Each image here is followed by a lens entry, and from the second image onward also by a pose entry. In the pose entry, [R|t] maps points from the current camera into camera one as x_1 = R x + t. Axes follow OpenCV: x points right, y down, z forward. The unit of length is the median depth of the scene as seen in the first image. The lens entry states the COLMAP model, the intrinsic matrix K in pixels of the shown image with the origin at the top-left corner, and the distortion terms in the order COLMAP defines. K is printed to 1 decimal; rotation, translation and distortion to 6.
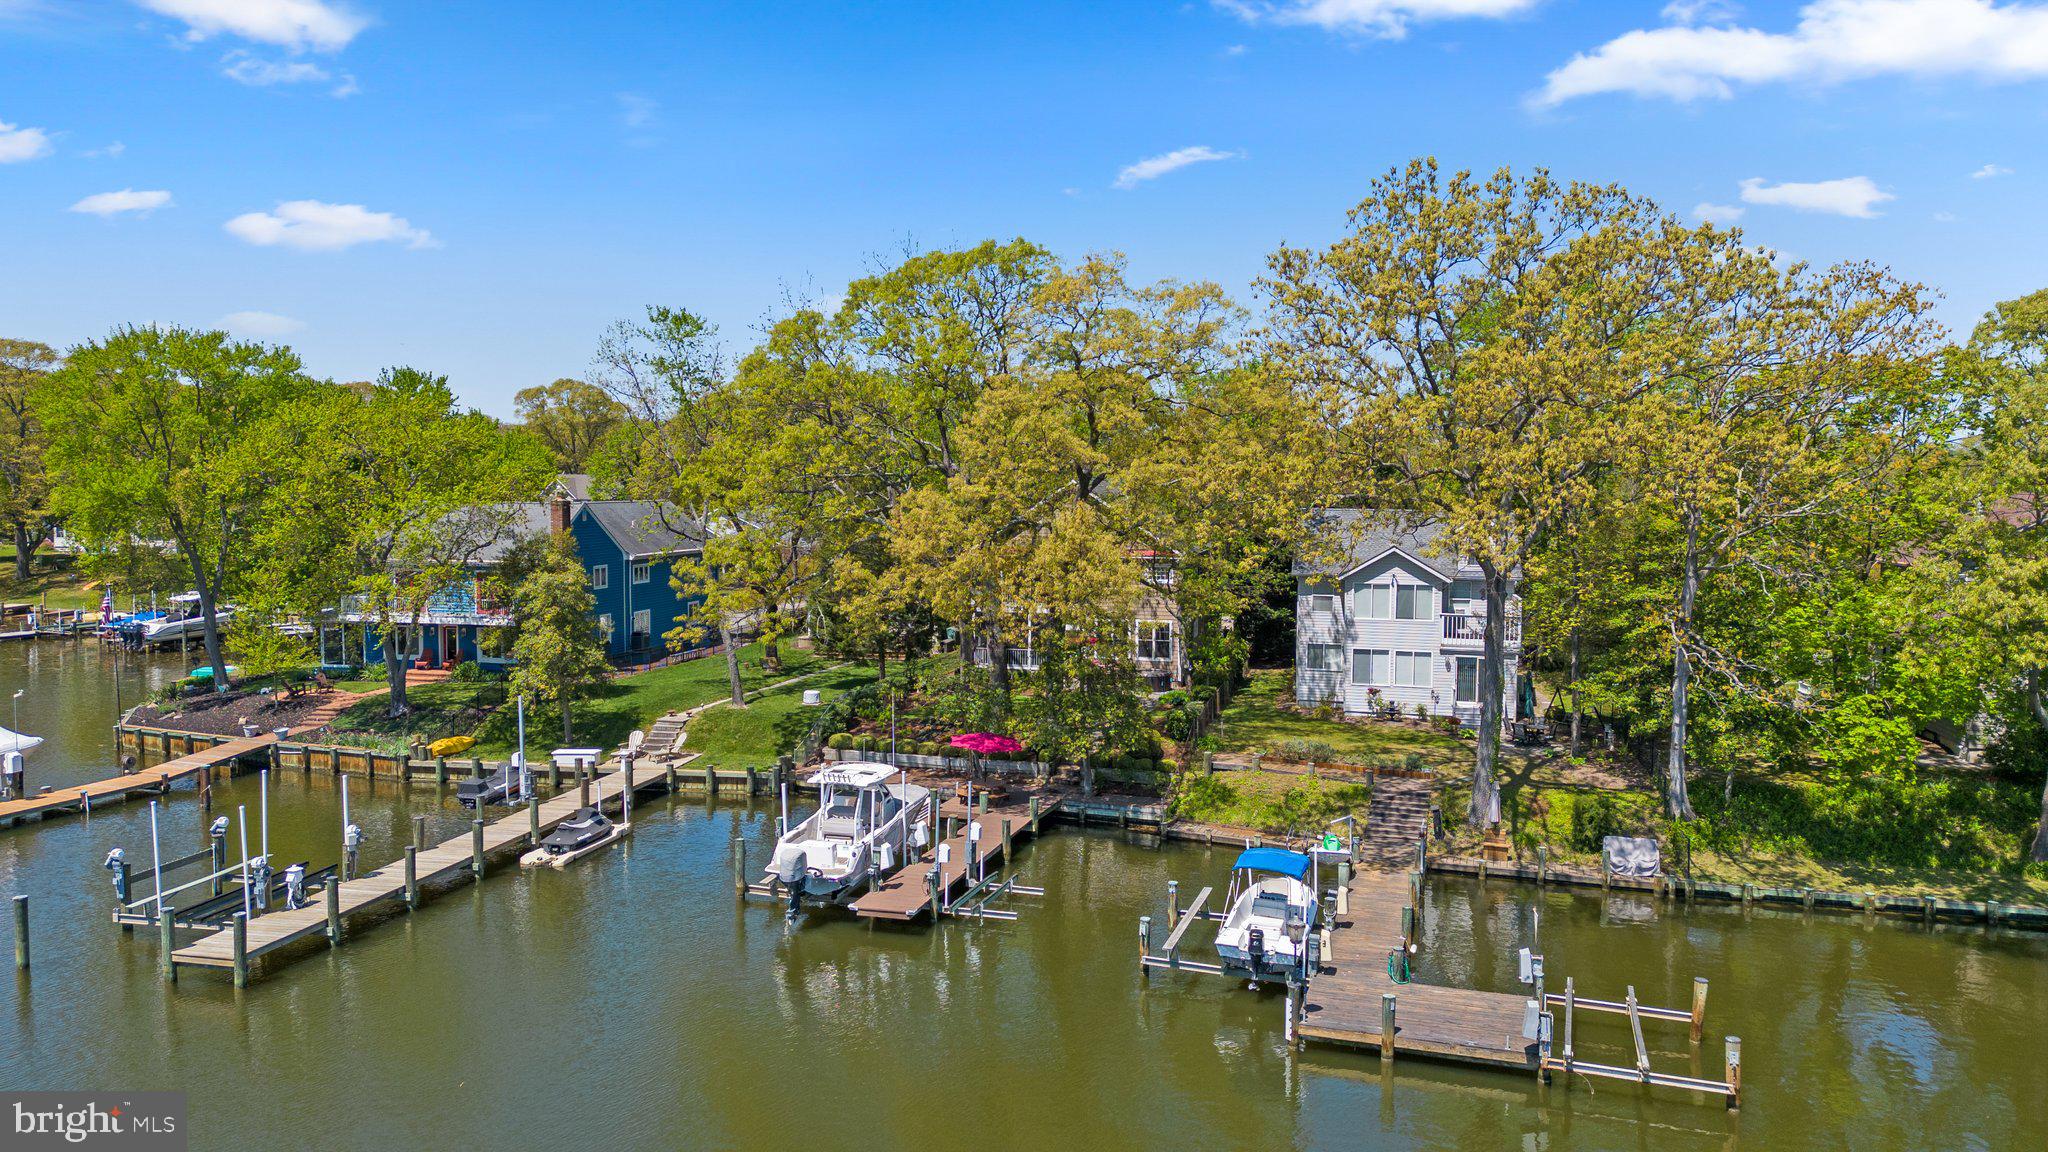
lens RADIAL K [[1440.4, 0, 1015.6], [0, 1440.4, 576.9], [0, 0, 1]] dist [0.068474, -0.063808]
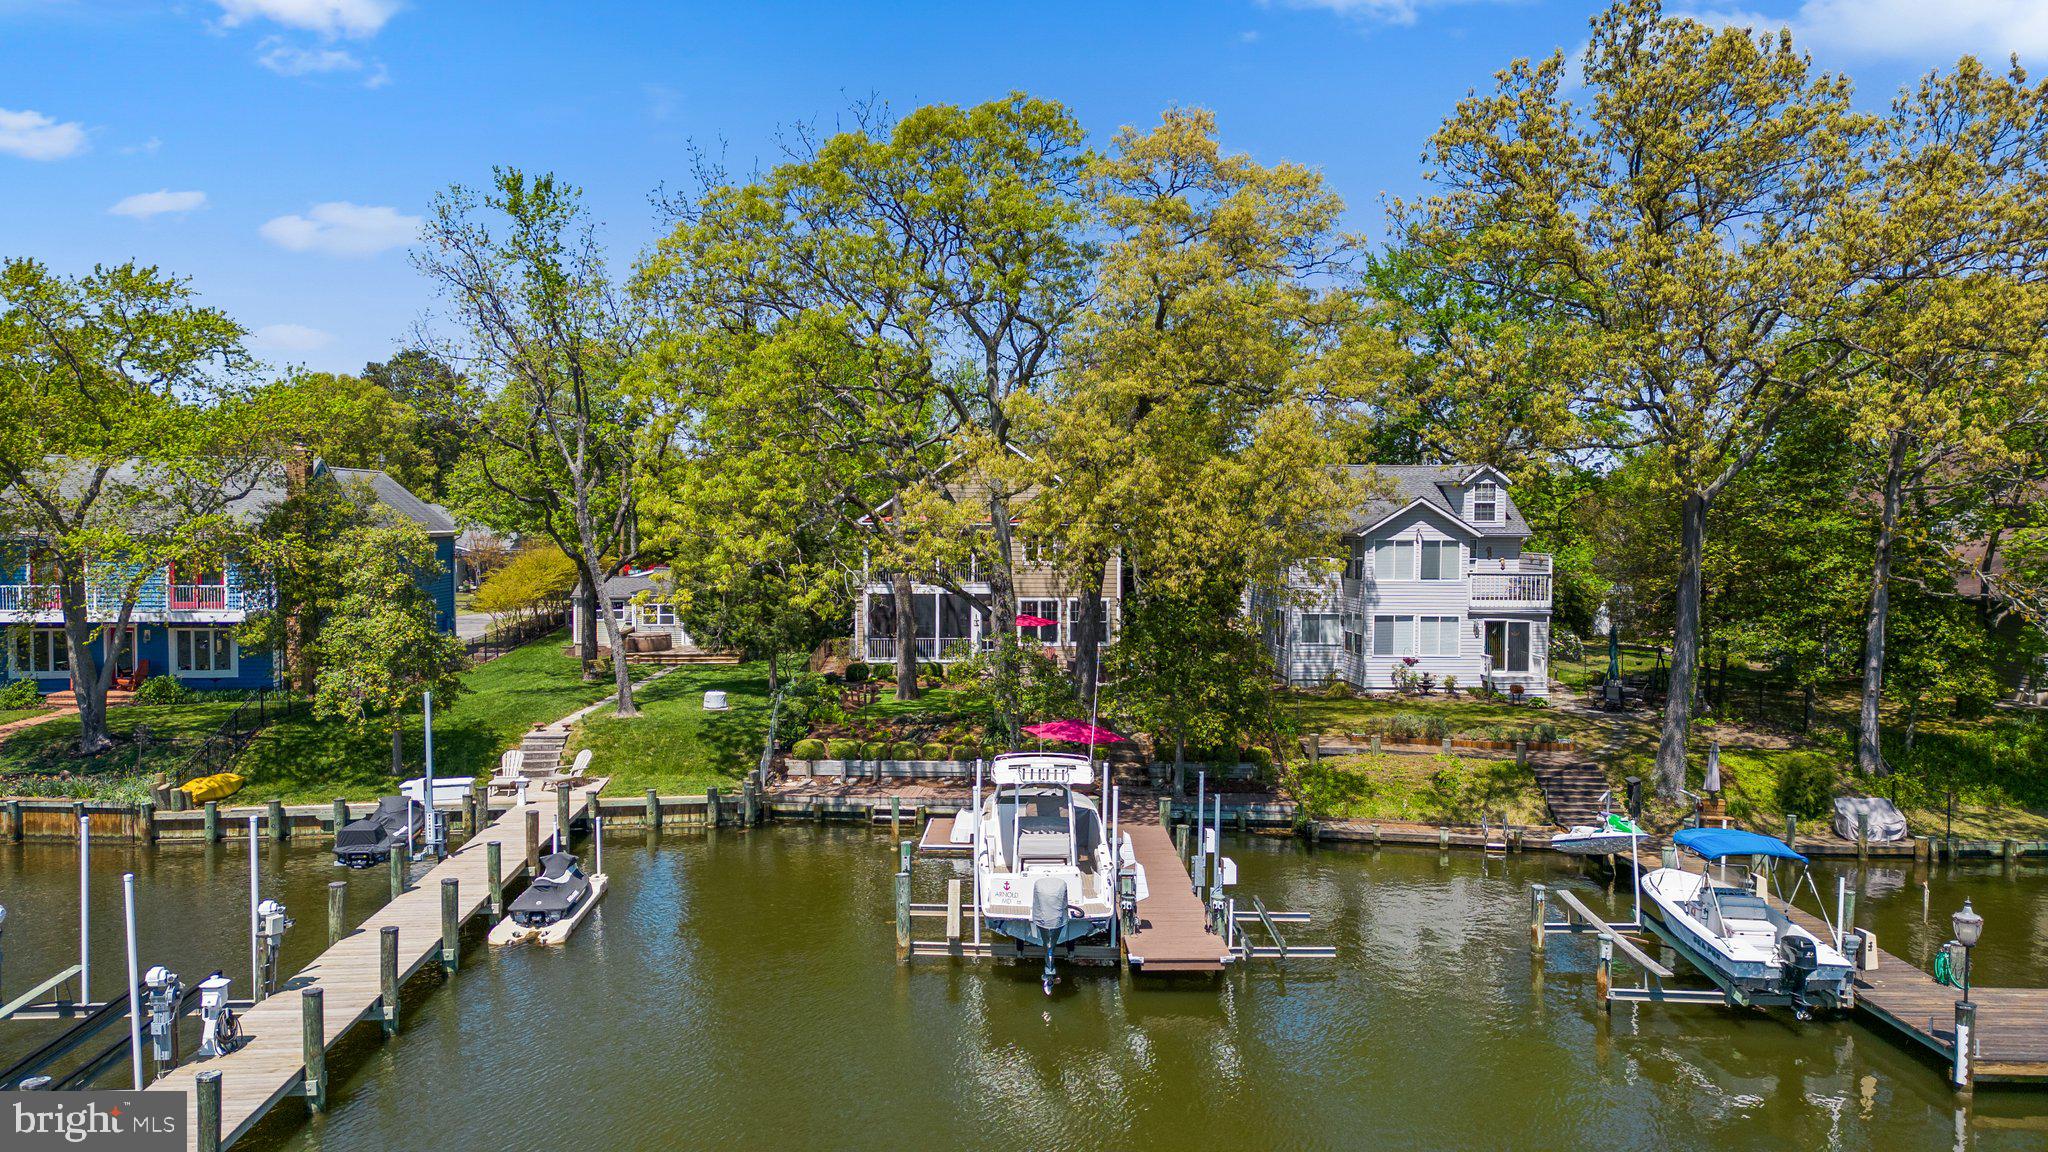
lens RADIAL K [[1440.4, 0, 1025.5], [0, 1440.4, 566.6], [0, 0, 1]] dist [0.068474, -0.063808]
pose [[0.950542, -0.010990, 0.310402, -0.246841], [0.021158, 0.999343, -0.029411, 0.043229], [-0.309875, 0.034524, 0.950150, 0.246565]]
